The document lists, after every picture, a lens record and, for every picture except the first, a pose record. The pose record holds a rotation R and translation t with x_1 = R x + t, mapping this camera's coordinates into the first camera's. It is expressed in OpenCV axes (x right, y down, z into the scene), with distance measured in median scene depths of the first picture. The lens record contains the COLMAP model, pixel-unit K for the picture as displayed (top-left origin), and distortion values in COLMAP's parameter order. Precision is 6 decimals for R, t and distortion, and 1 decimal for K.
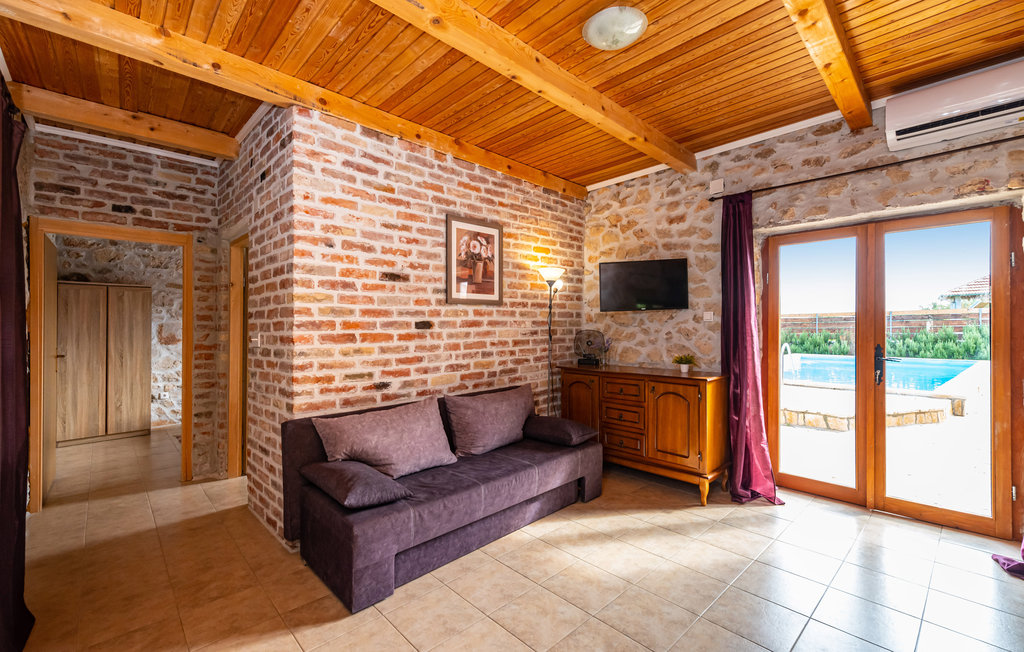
lens RADIAL K [[435.0, 0, 512.0], [0, 435.0, 326.0], [0, 0, 1]] dist [0.001780, 0.000452]
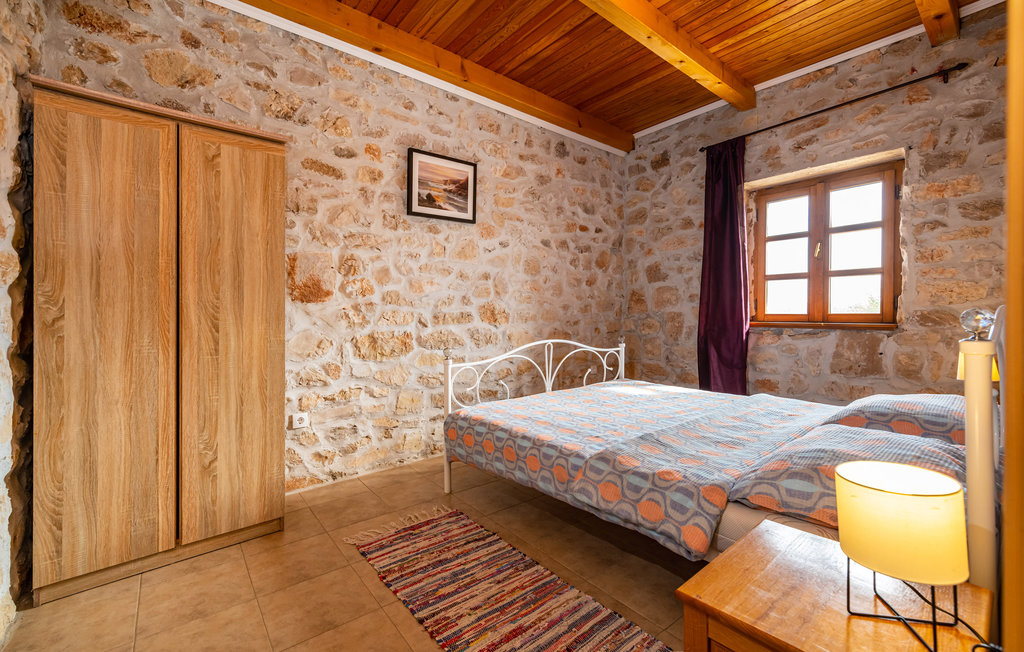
lens RADIAL K [[429.9, 0, 510.4], [0, 429.9, 317.6], [0, 0, 1]] dist [-0.002402, -0.000485]
pose [[0.996861, 0.001736, -0.079146, -0.617981], [-0.001045, 0.999961, 0.008773, 0.060084], [0.079159, -0.008663, 0.996824, 0.658367]]
